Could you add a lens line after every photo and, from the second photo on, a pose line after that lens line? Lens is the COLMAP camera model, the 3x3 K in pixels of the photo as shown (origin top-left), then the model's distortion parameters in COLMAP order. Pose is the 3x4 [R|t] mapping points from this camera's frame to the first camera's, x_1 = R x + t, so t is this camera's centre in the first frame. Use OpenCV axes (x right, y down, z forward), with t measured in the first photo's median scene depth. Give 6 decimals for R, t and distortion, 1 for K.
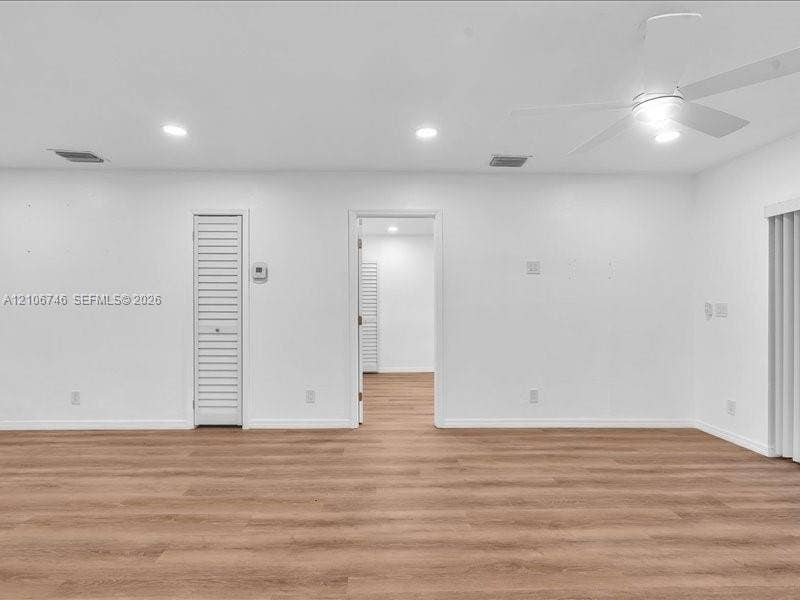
lens RADIAL K [[405.6, 0, 397.3], [0, 405.6, 298.5], [0, 0, 1]] dist [-0.004844, 0.000795]
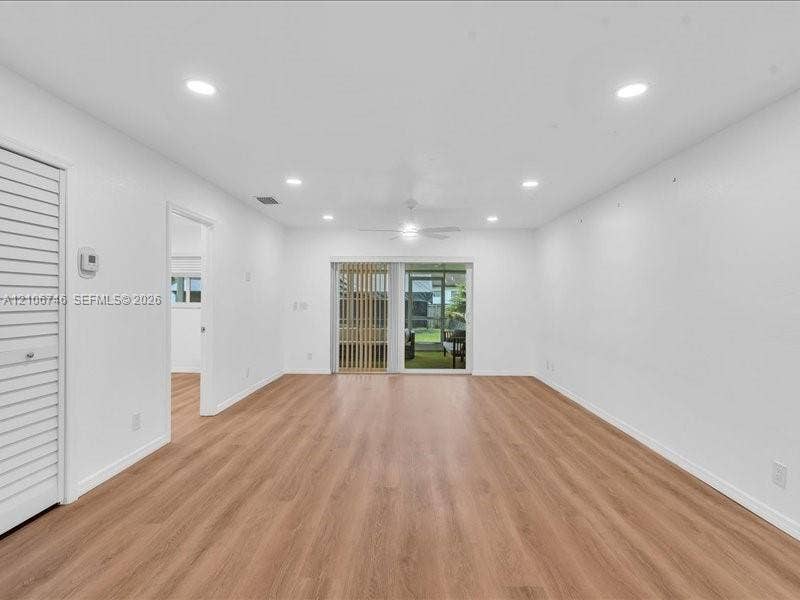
lens RADIAL K [[405.6, 0, 397.3], [0, 405.6, 298.5], [0, 0, 1]] dist [-0.004844, 0.000795]
pose [[0.049570, -0.000627, 0.998770, -0.989755], [-0.020642, 0.999786, 0.001652, -0.015142], [-0.998557, -0.020698, 0.049547, 0.453110]]
